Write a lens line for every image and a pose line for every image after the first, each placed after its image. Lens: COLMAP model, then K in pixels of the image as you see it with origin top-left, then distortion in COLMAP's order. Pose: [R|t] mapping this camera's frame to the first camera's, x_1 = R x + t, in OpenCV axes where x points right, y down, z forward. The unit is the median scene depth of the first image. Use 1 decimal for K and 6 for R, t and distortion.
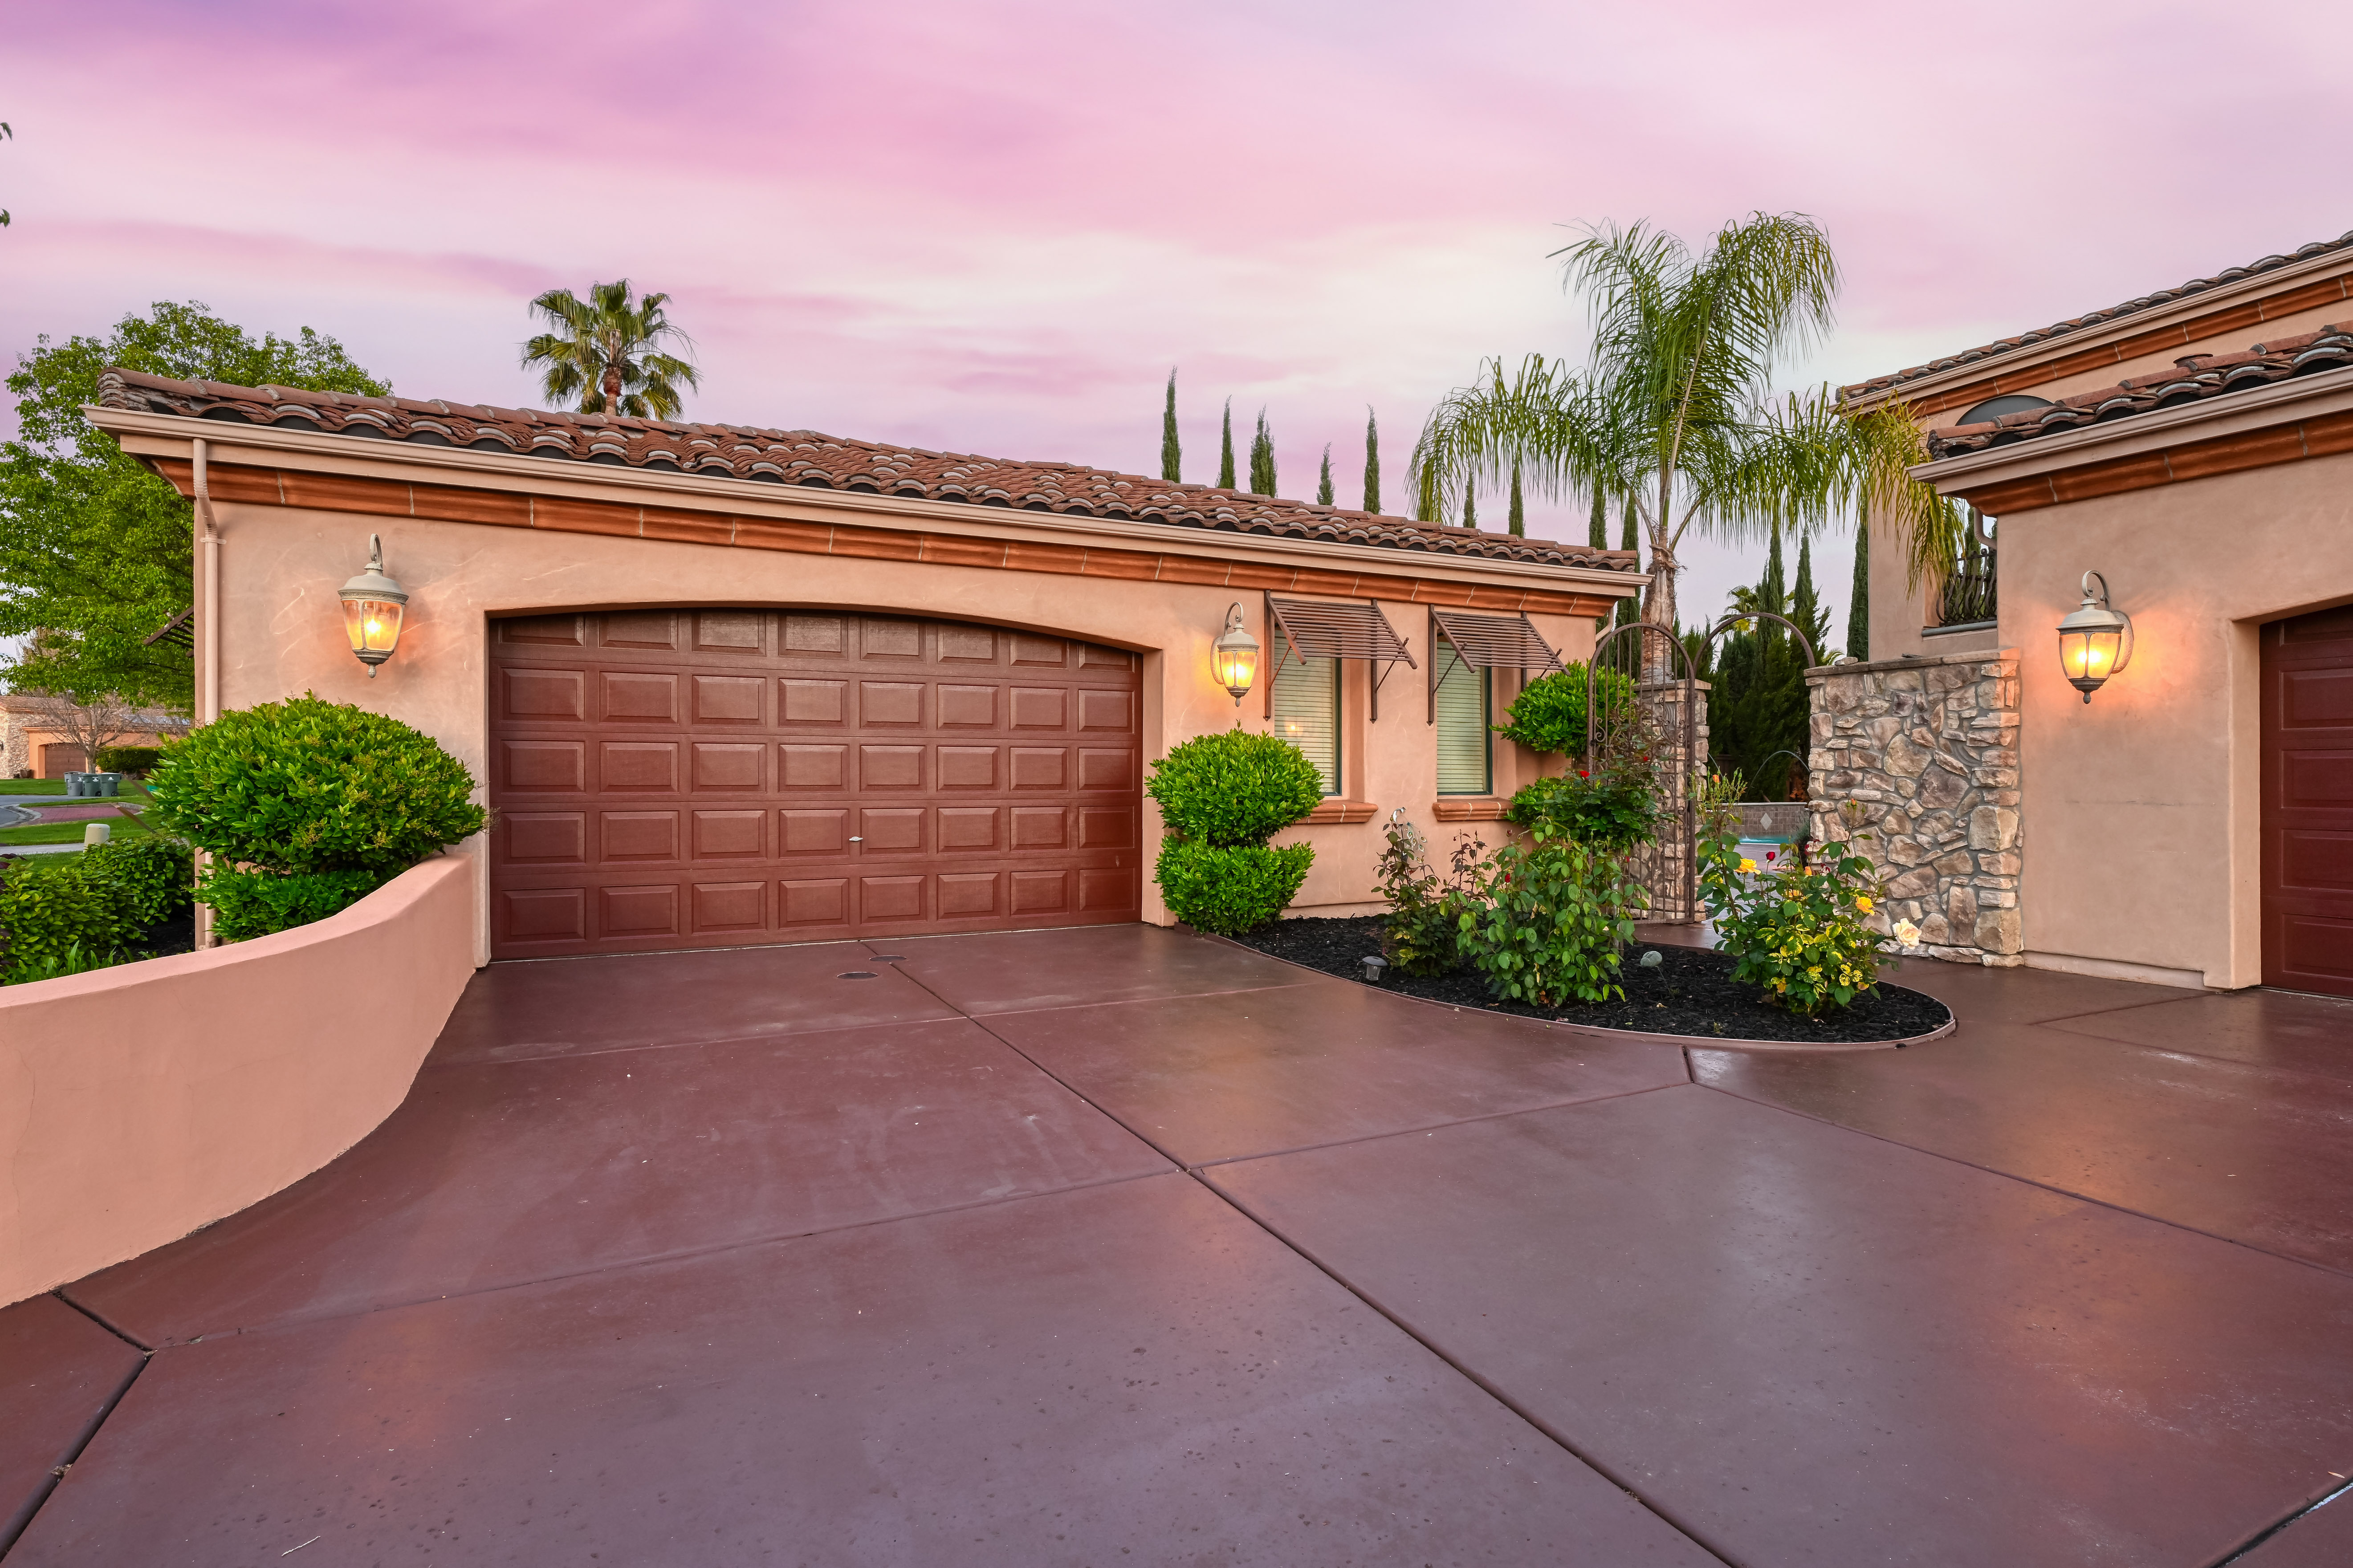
lens RADIAL K [[1225.6, 0, 1169.9], [0, 1225.6, 774.5], [0, 0, 1]] dist [0.001102, -0.000871]
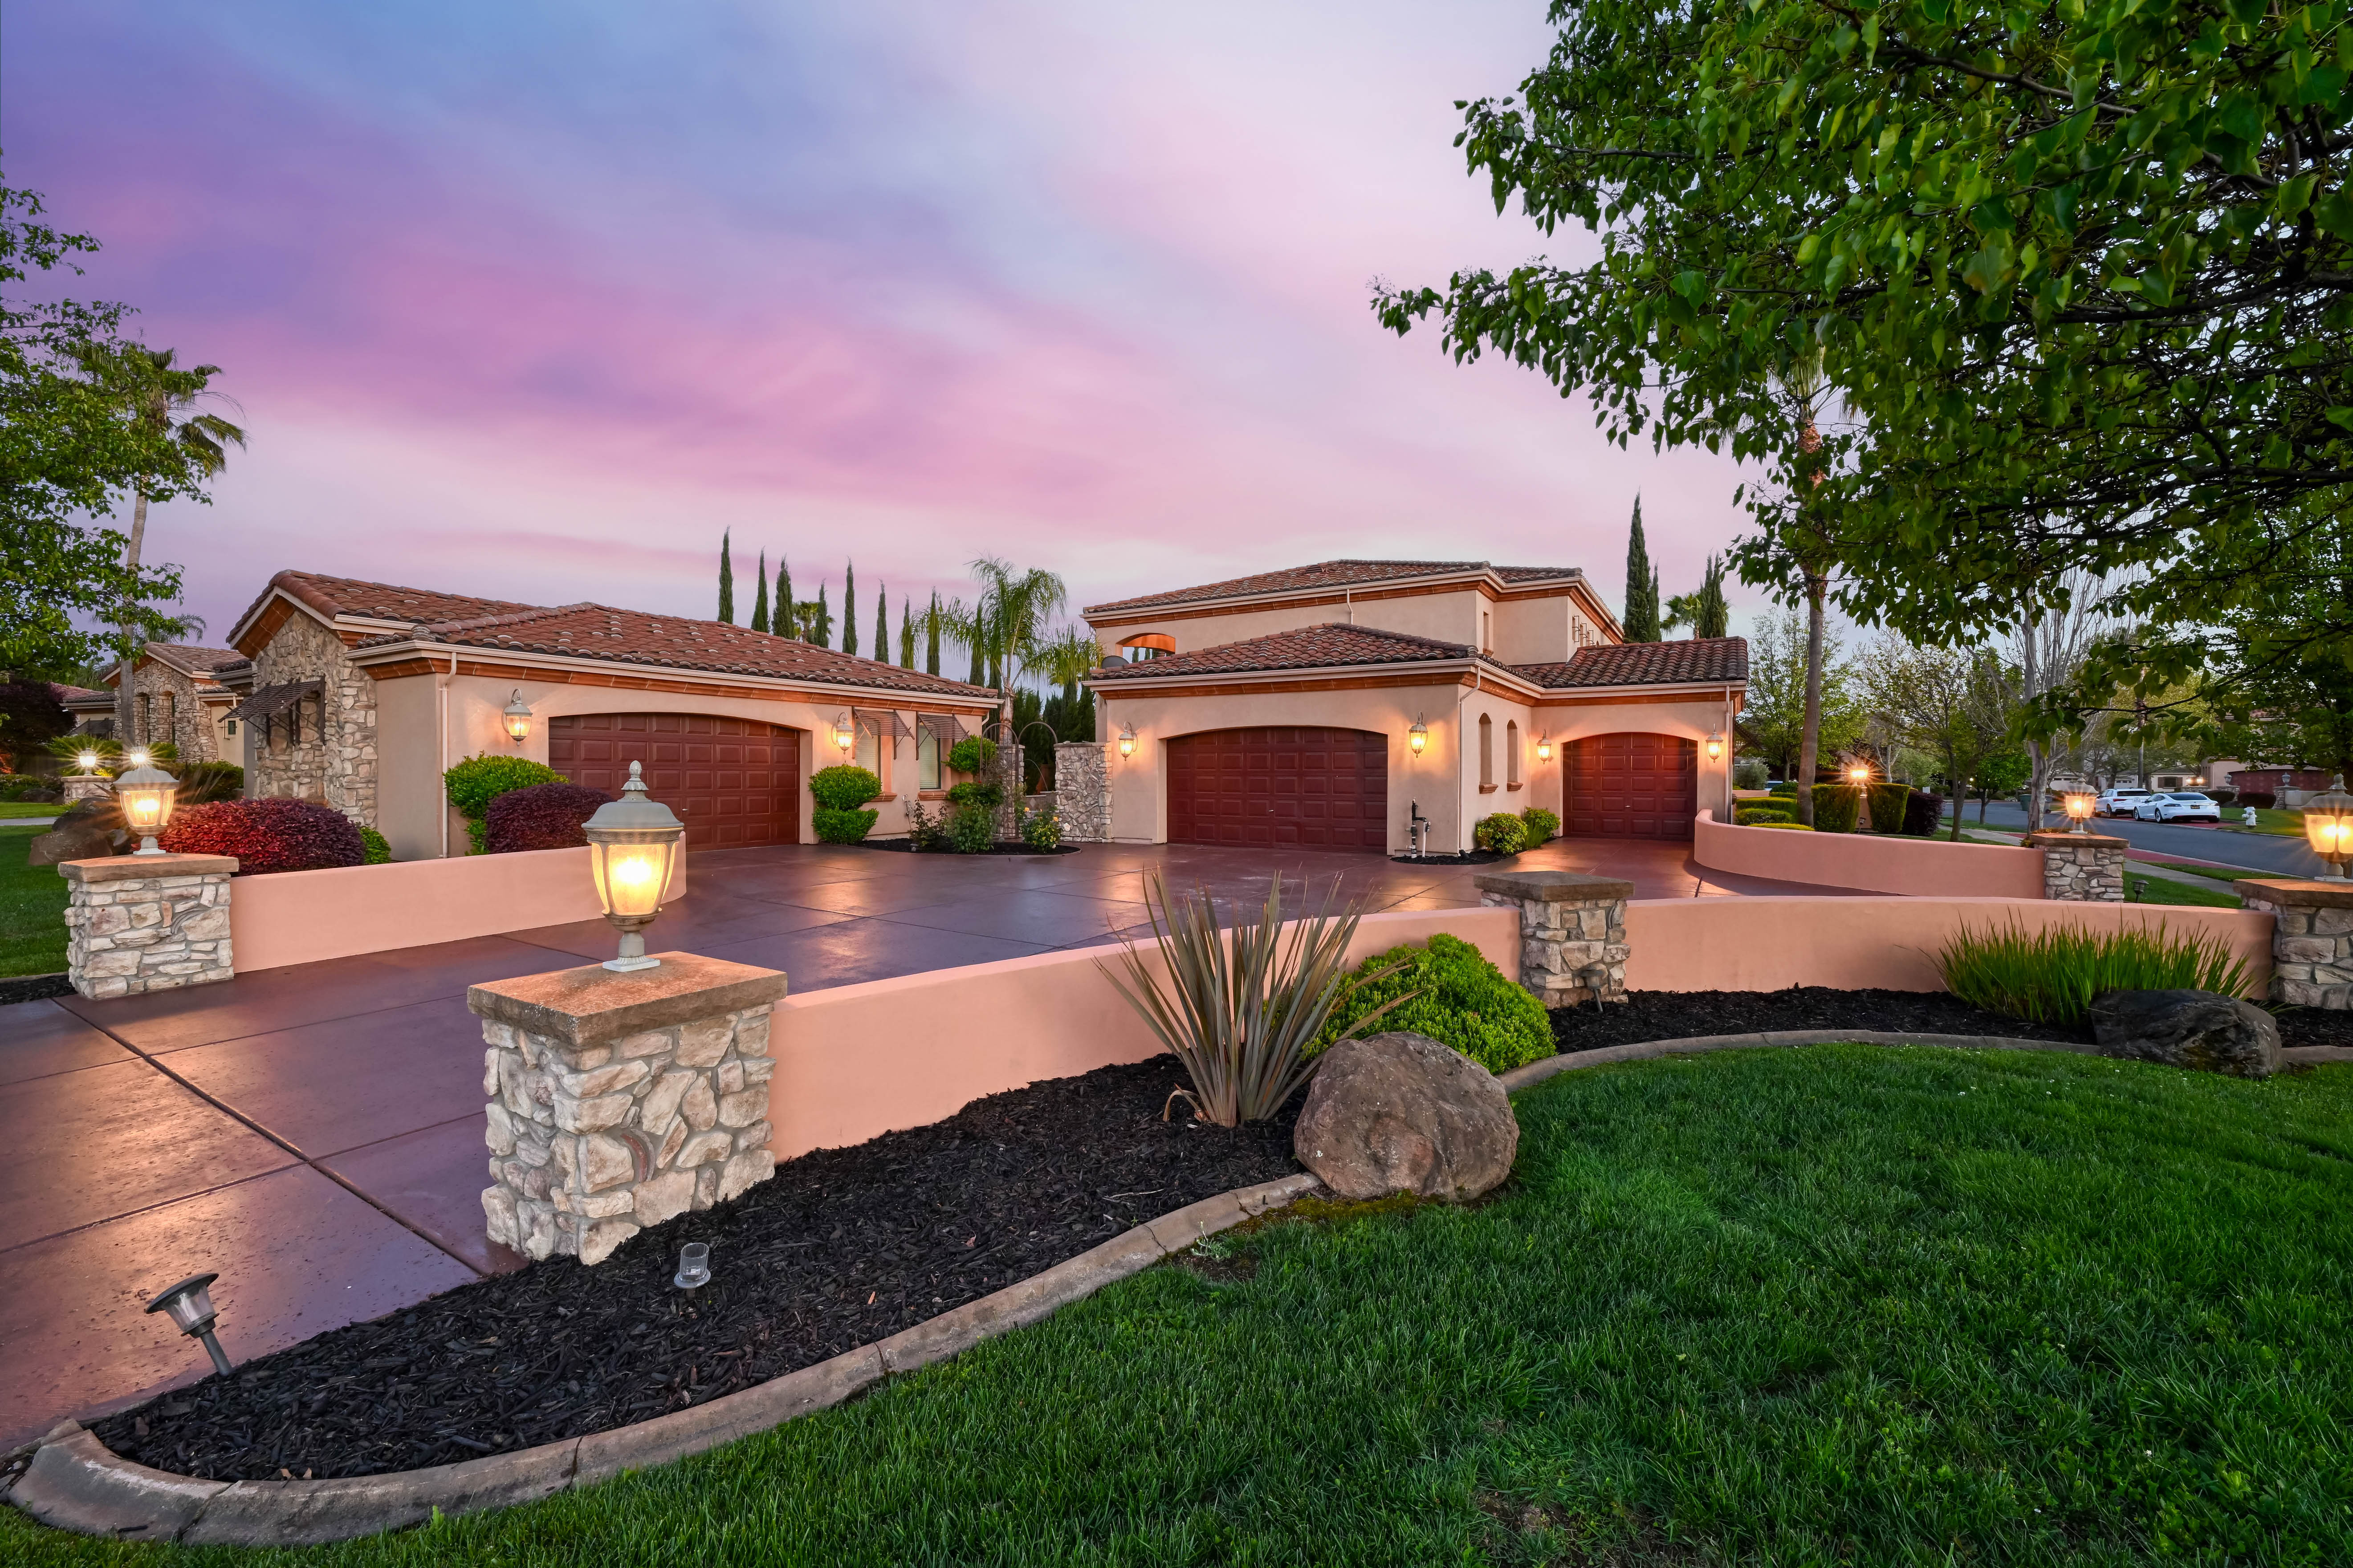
lens RADIAL K [[936.5, 0, 1170.2], [0, 936.5, 782.2], [0, 0, 1]] dist [0.001603, 0.000219]
pose [[0.855834, -0.002881, 0.517242, -0.341957], [-0.003675, 0.999925, 0.011649, -0.022222], [-0.517237, -0.011871, 0.855760, -0.910278]]
